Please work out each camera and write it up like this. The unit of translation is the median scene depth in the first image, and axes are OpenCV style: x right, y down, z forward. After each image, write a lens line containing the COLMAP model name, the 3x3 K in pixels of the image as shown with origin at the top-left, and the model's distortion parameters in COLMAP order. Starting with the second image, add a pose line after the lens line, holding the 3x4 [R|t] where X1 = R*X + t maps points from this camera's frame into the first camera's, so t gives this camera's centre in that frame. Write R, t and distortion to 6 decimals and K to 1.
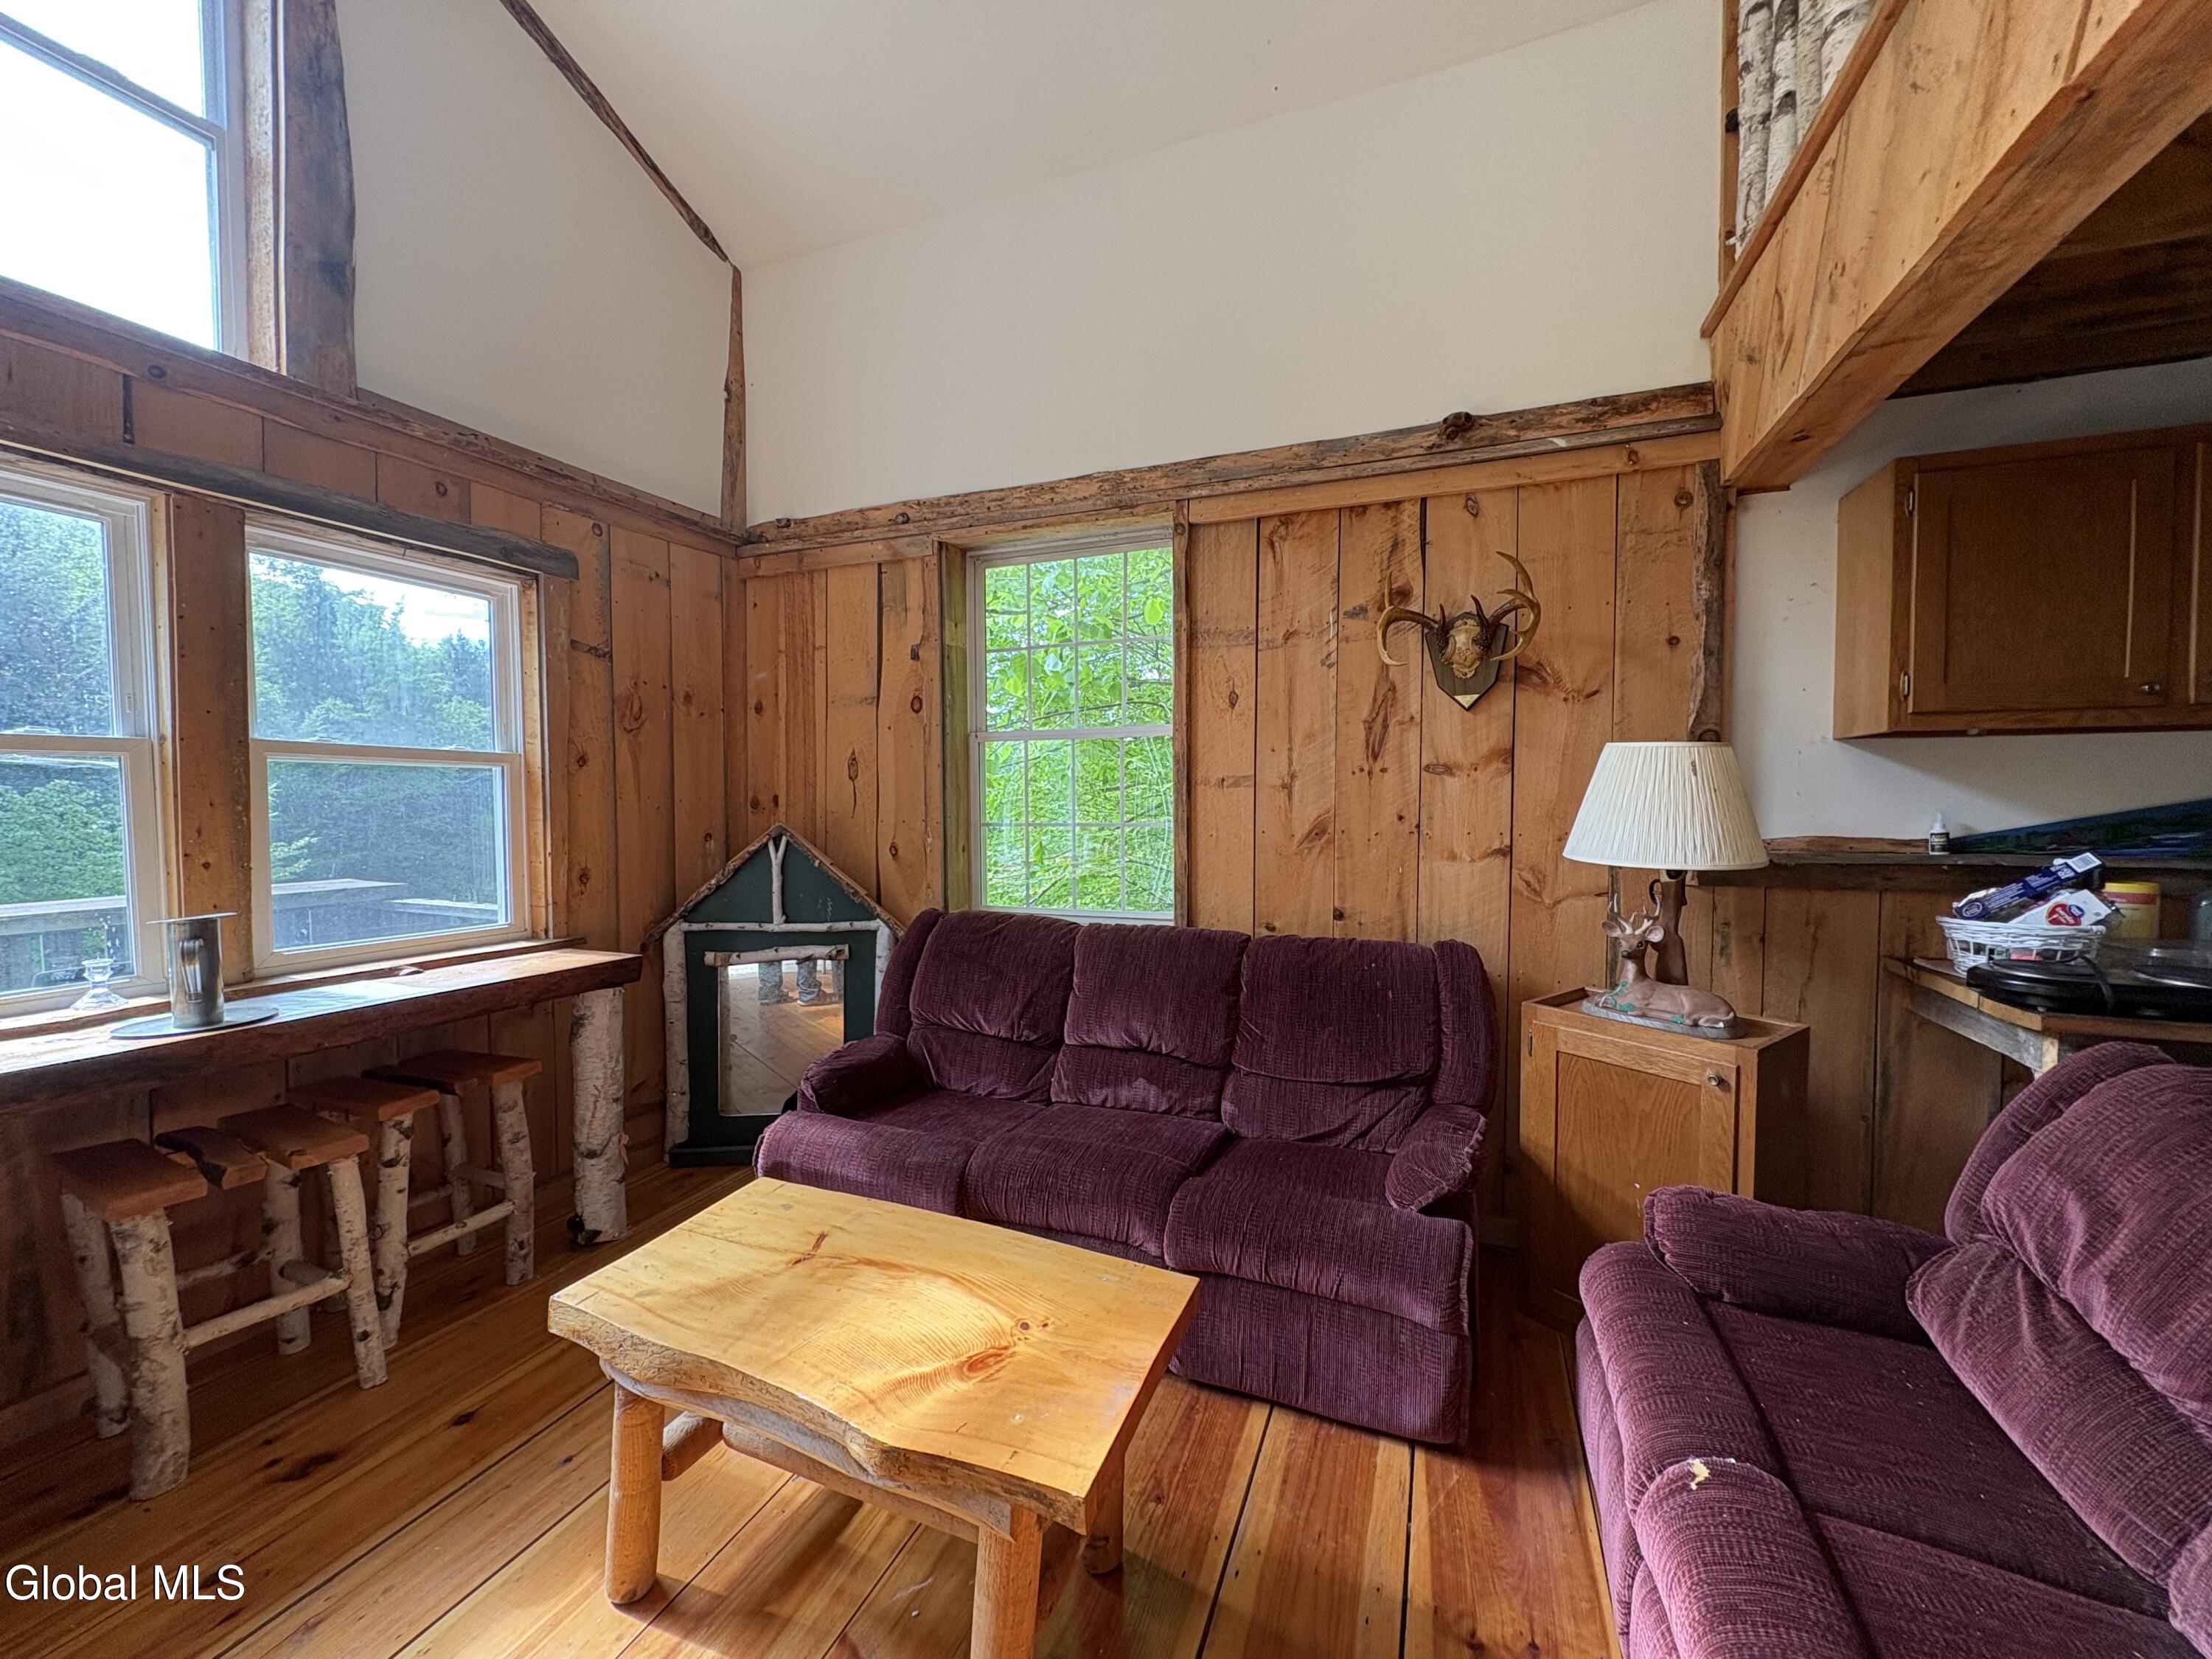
lens RADIAL K [[879.4, 0, 1105.5], [0, 879.4, 830.9], [0, 0, 1]] dist [0.000515, -0.000135]
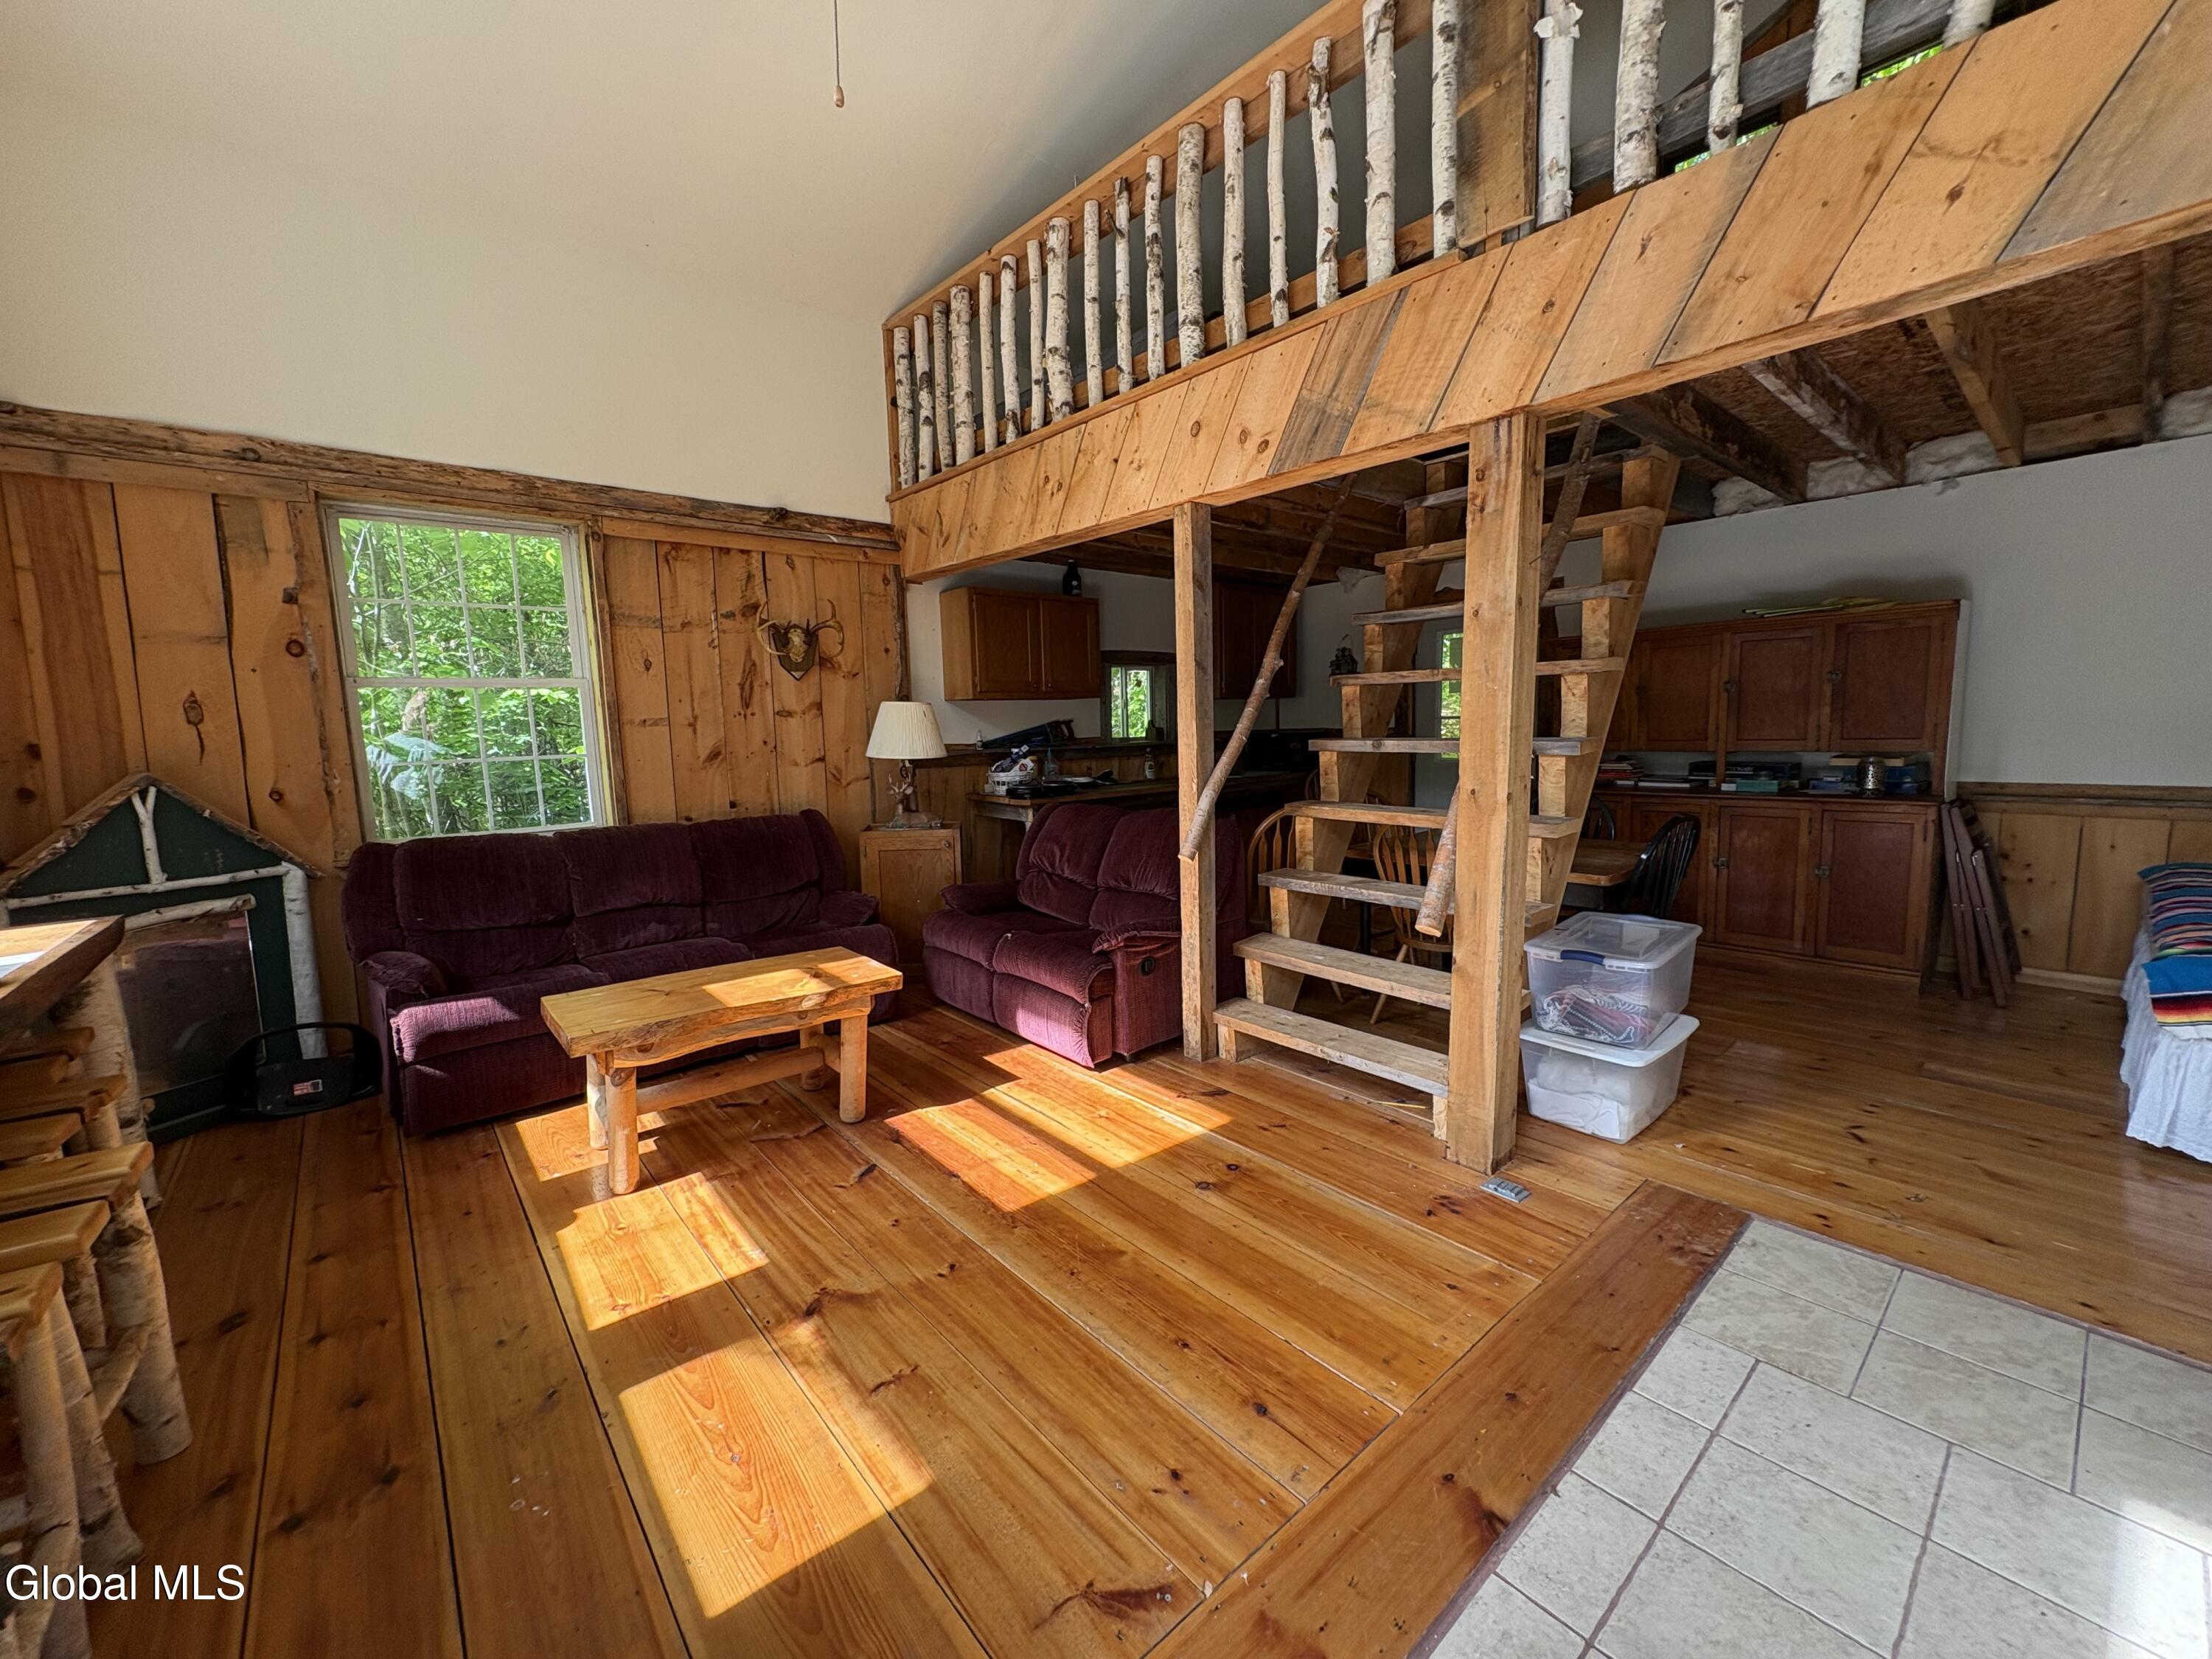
lens RADIAL K [[879.4, 0, 1105.8], [0, 879.4, 828.4], [0, 0, 1]] dist [0.000515, -0.000135]
pose [[0.469790, -0.115363, 0.875208, -0.946534], [0.057163, 0.993319, 0.100248, 0.018309], [-0.880926, 0.002934, 0.473245, -0.409429]]
